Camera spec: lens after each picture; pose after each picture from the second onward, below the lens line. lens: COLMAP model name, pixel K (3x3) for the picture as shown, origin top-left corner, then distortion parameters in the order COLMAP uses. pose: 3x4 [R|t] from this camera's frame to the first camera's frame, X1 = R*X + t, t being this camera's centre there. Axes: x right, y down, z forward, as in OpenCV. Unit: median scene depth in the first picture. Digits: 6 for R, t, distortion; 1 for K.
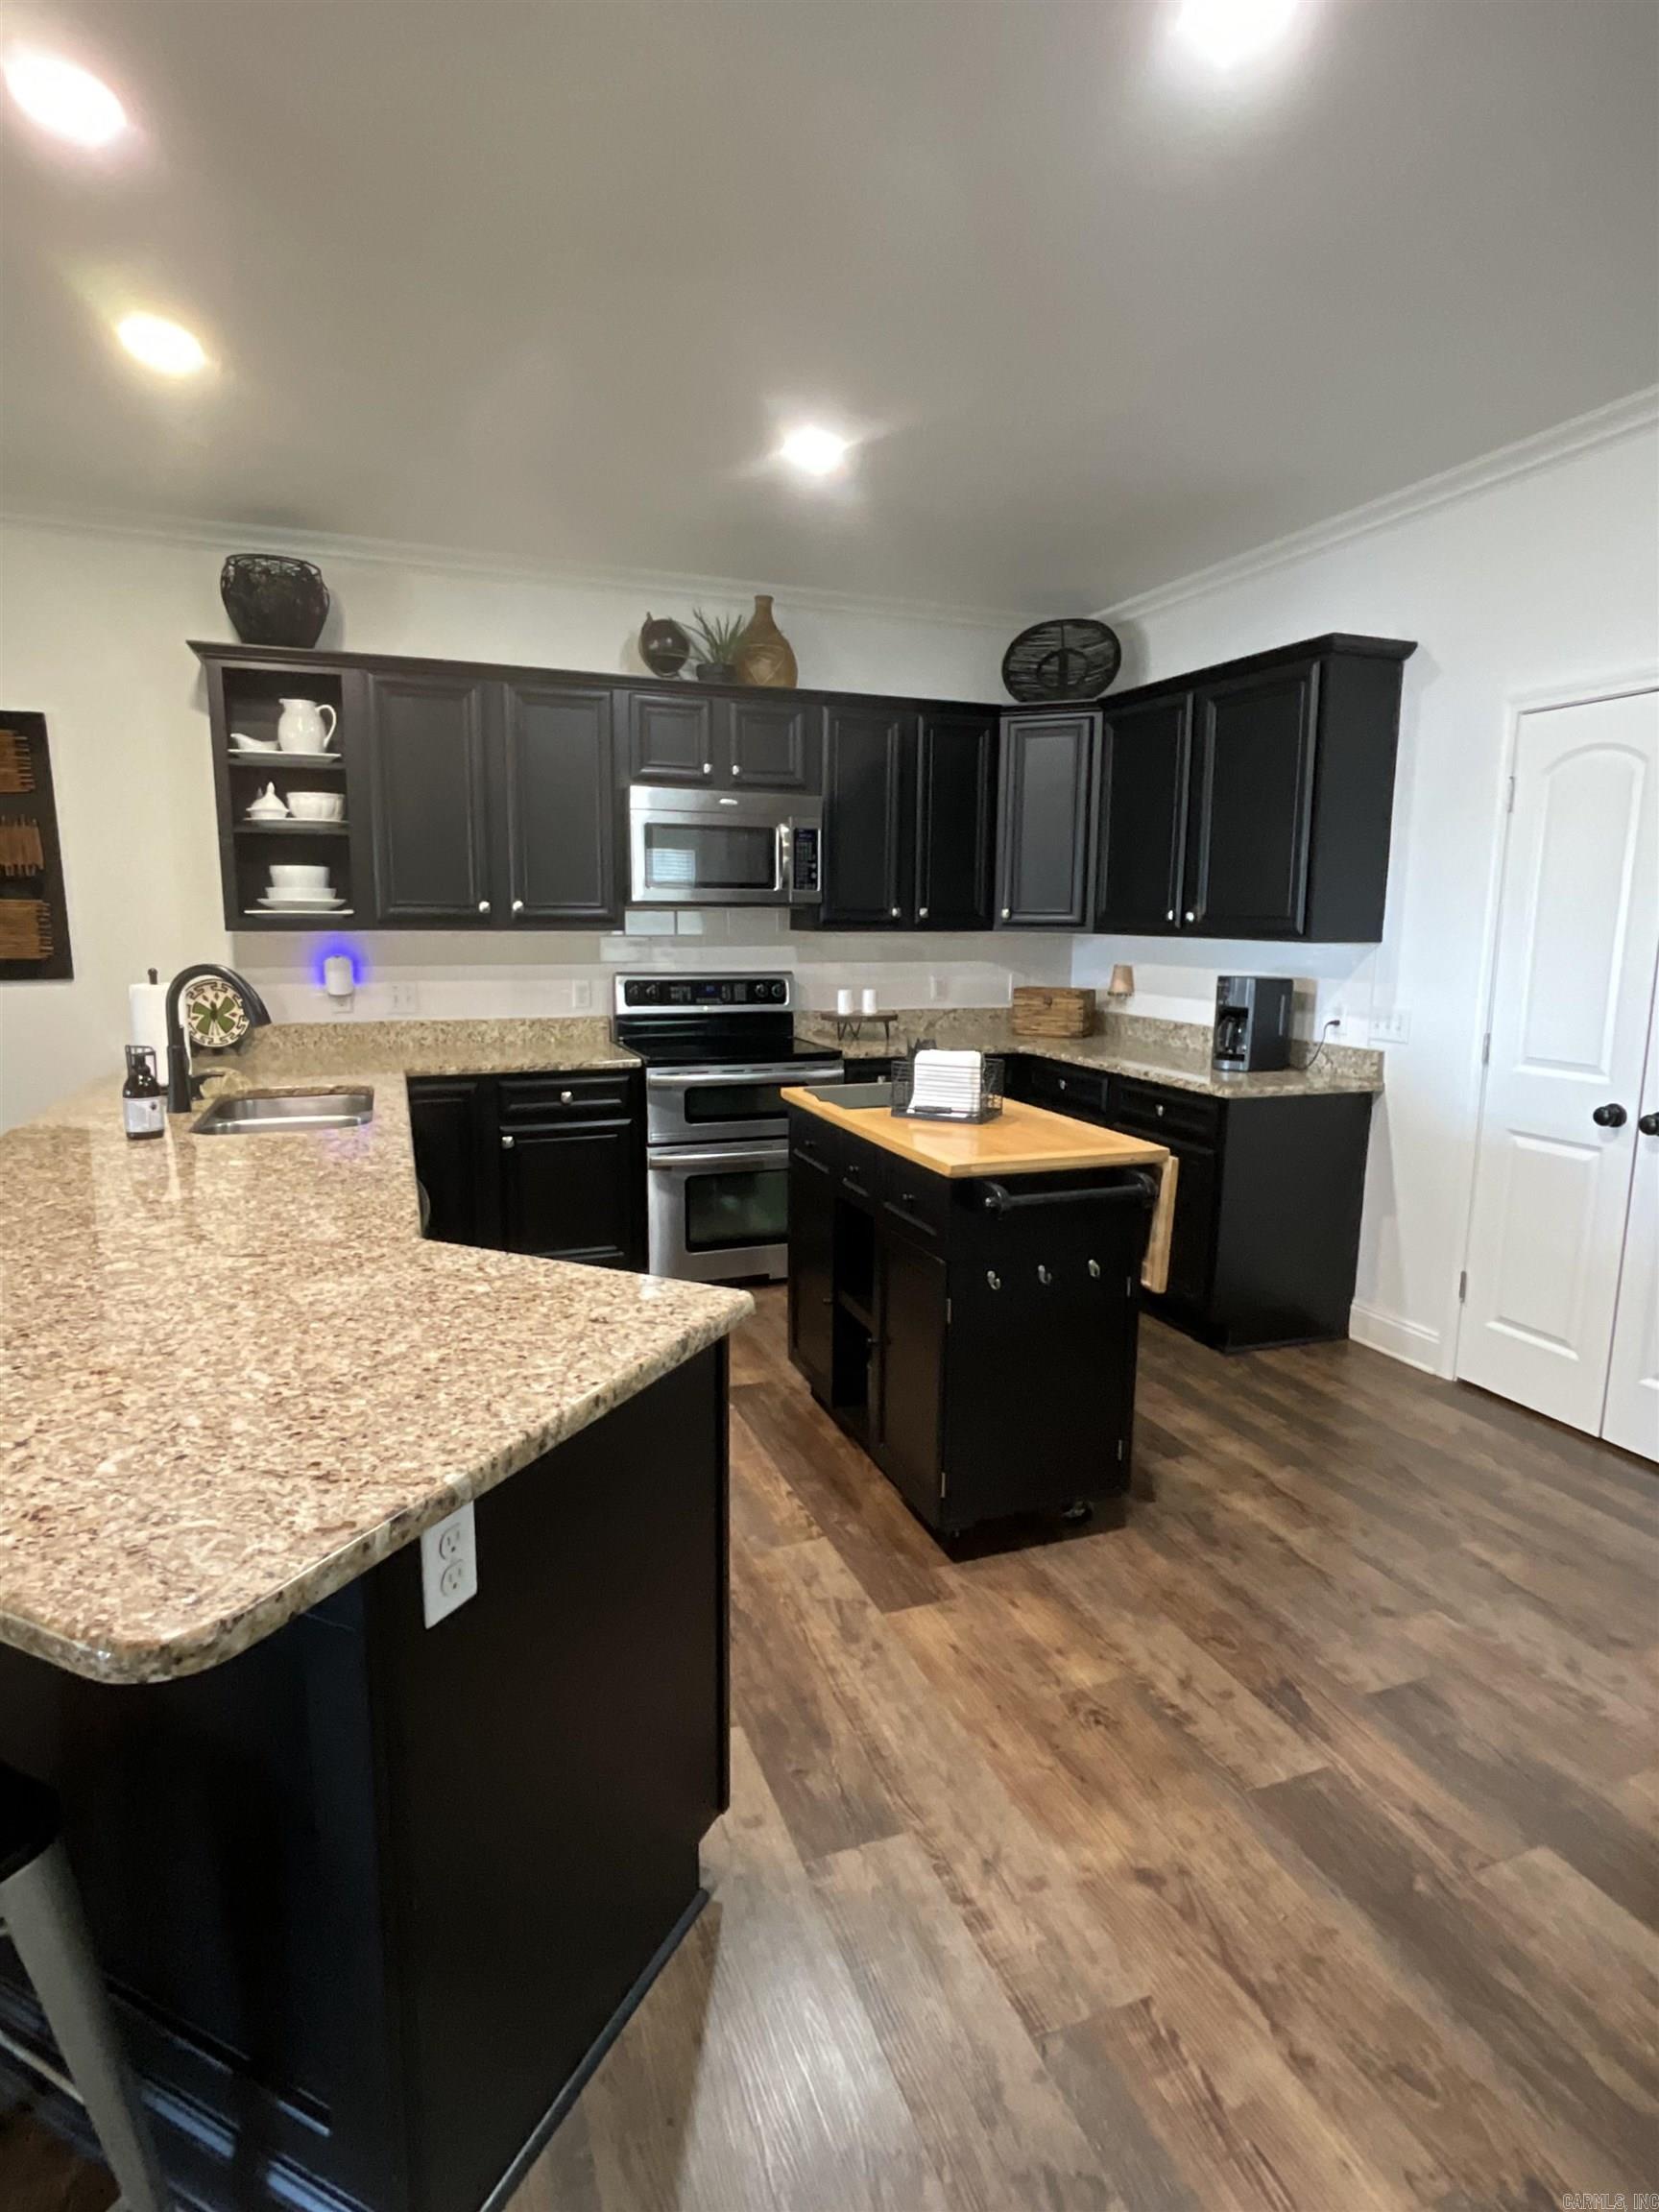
lens RADIAL K [[1136.5, 0, 834.2], [0, 1136.5, 1111.7], [0, 0, 1]] dist [-0.005746, 0.001774]
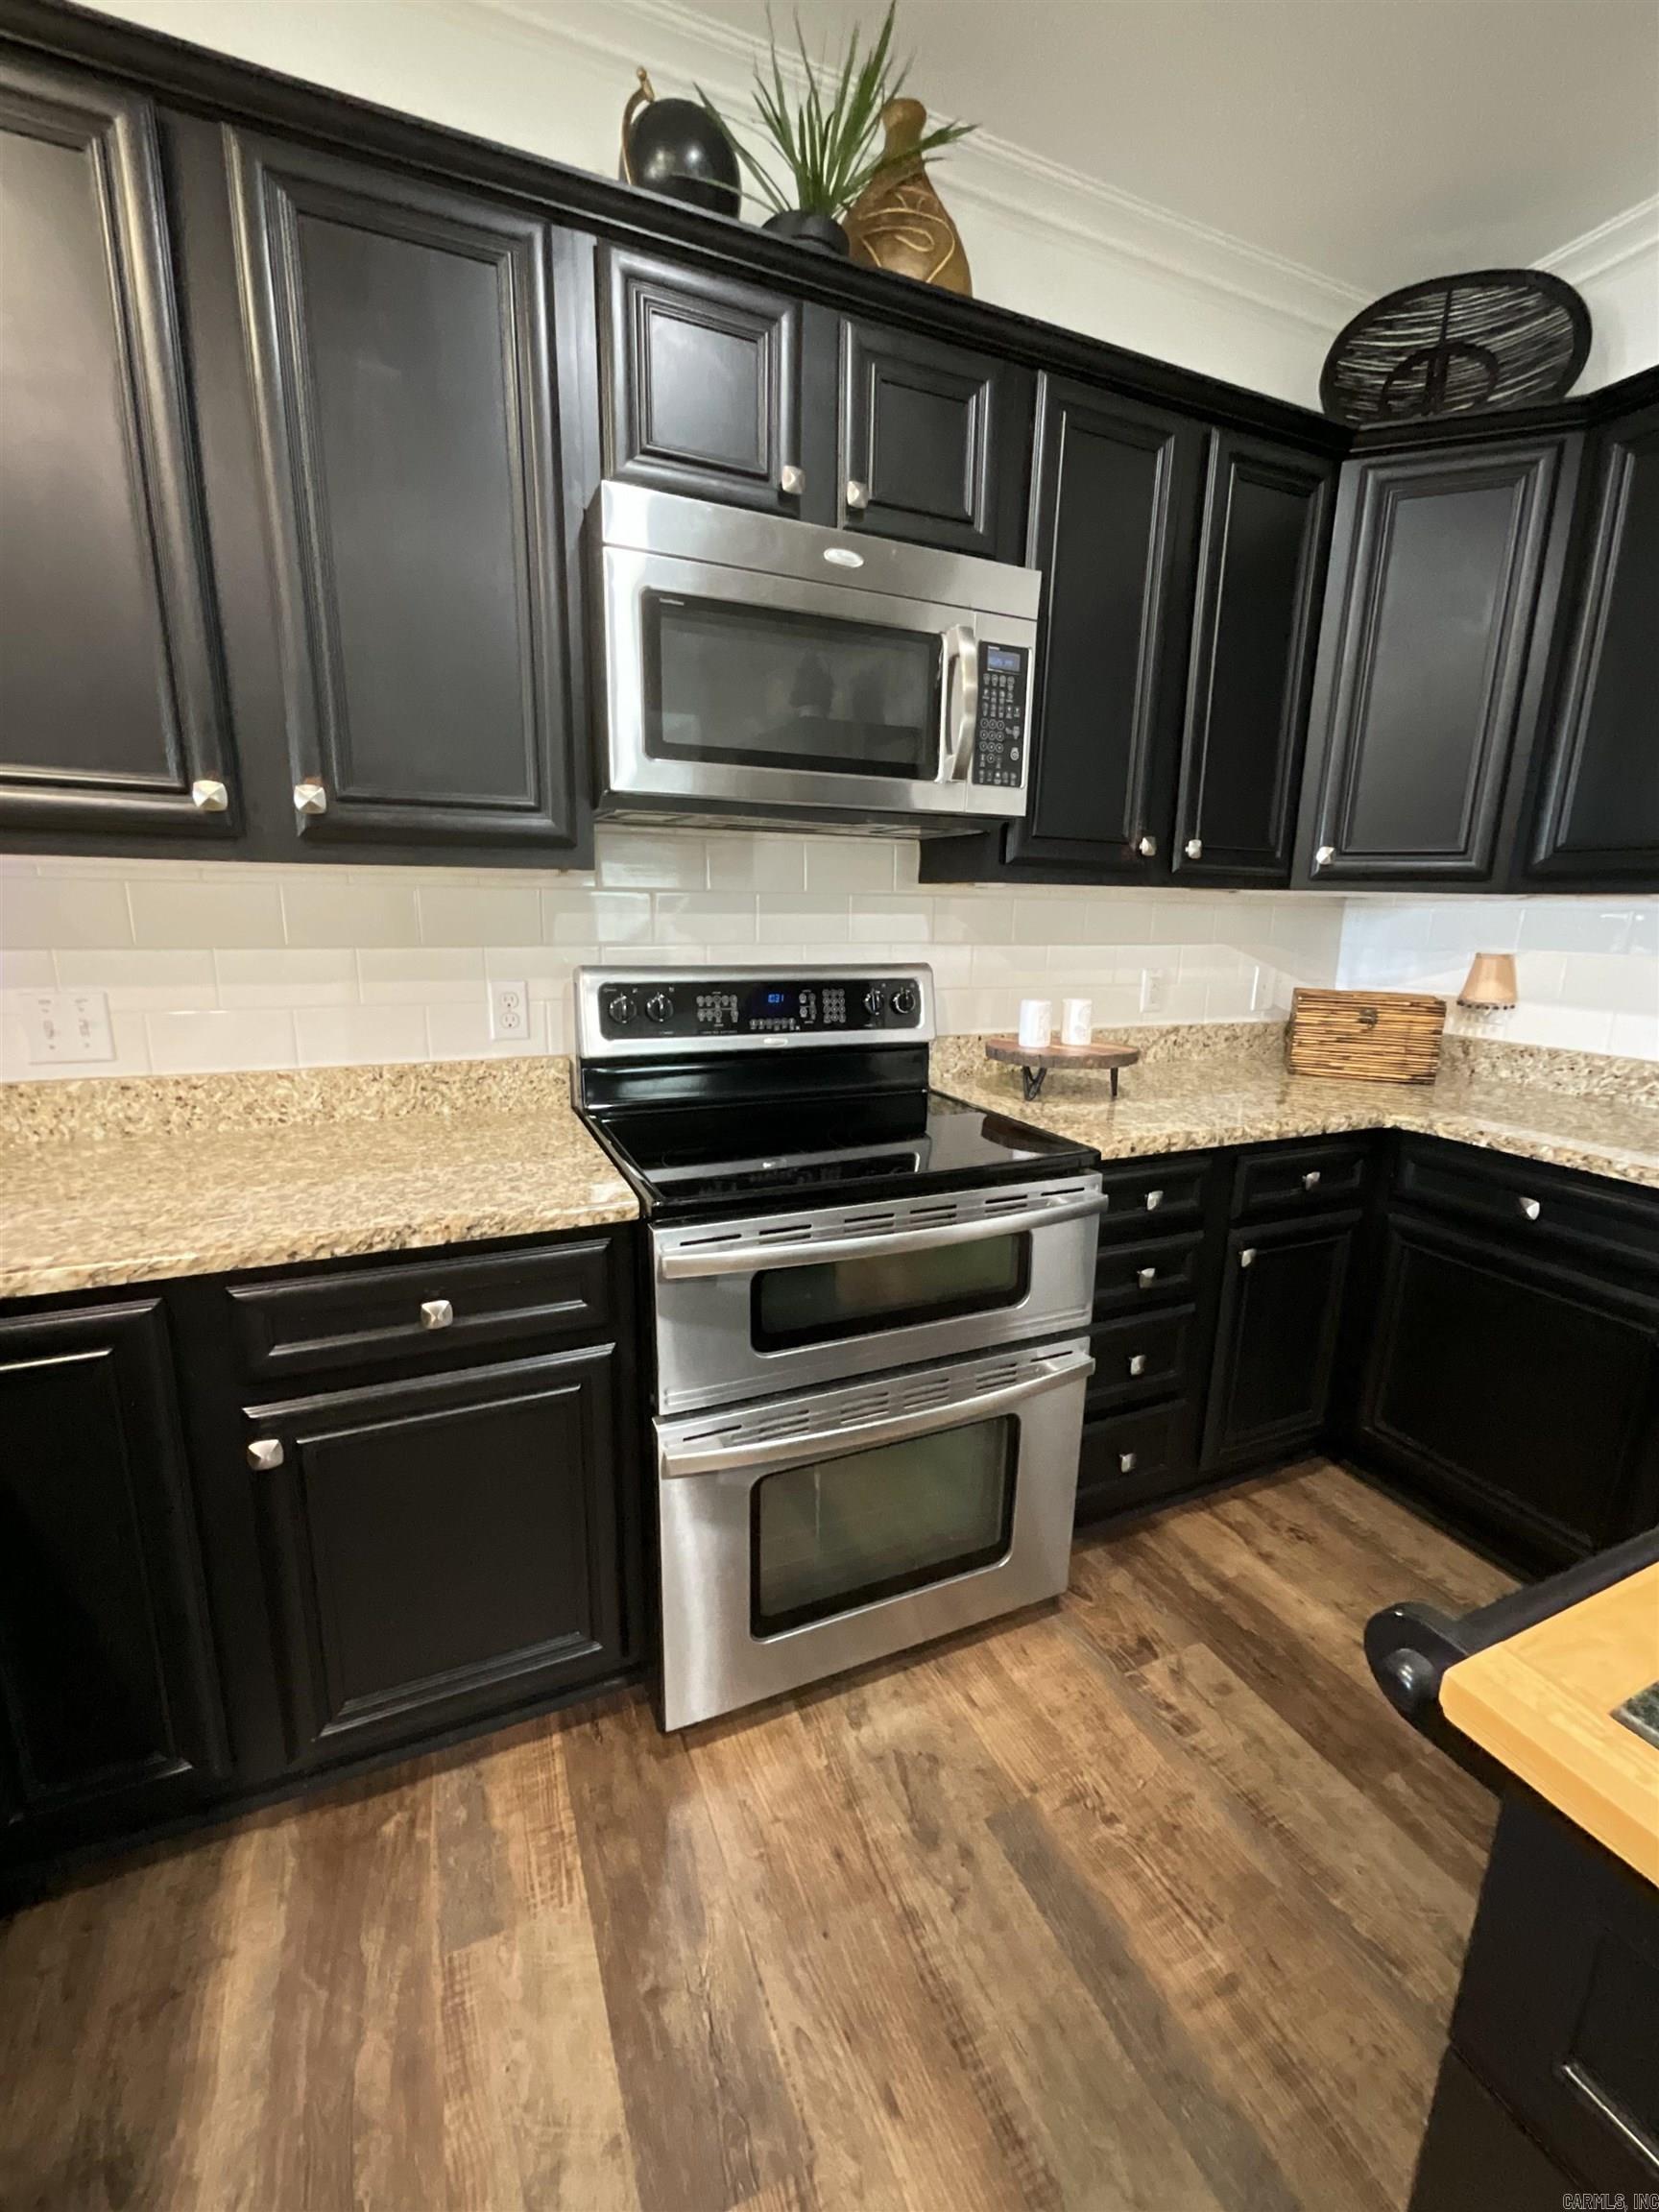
lens RADIAL K [[897.8, 0, 813.4], [0, 897.8, 1101.9], [0, 0, 1]] dist [-0.002594, -0.000318]
pose [[0.999085, -0.002540, 0.042692, -0.117969], [0.000777, 0.999148, 0.041257, -0.086164], [-0.042761, -0.041186, 0.998236, 0.658662]]
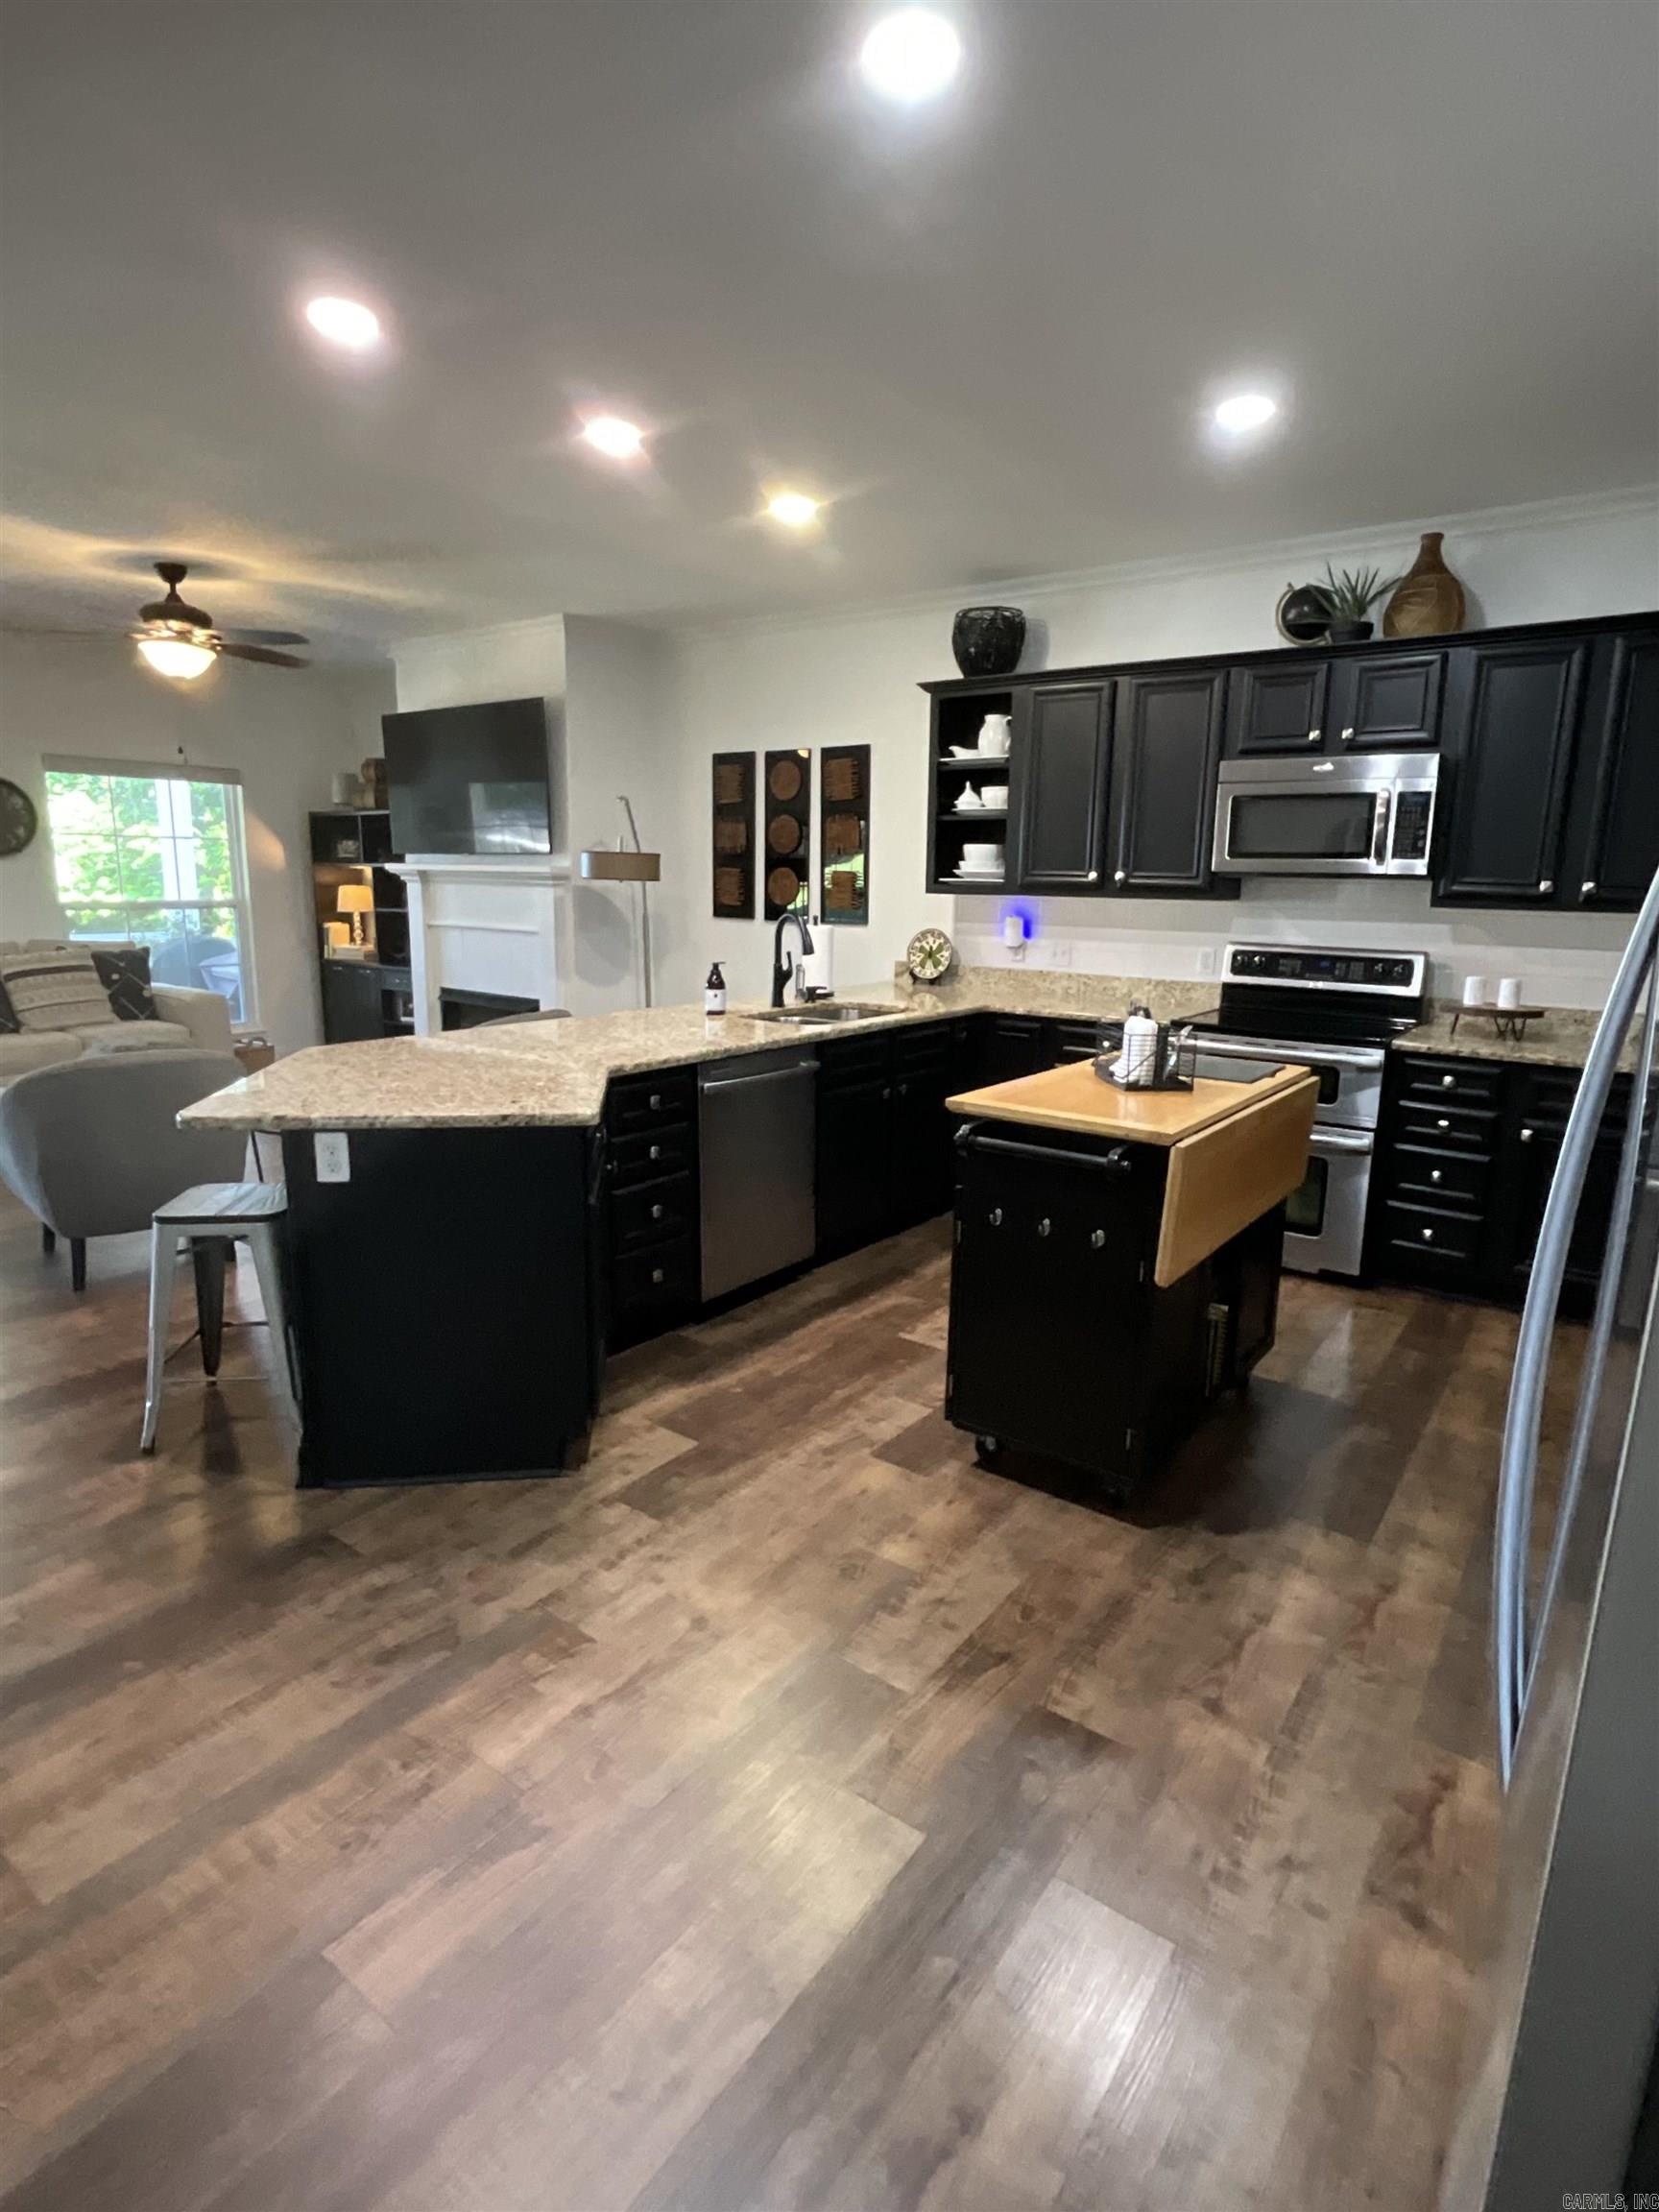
lens RADIAL K [[1136.5, 0, 831.2], [0, 1136.5, 1111.8], [0, 0, 1]] dist [-0.005746, 0.001774]
pose [[0.541694, 0.172919, -0.822597, 0.513948], [-0.156989, 0.982205, 0.103090, -0.020716], [0.825785, 0.073296, 0.559201, 0.139074]]
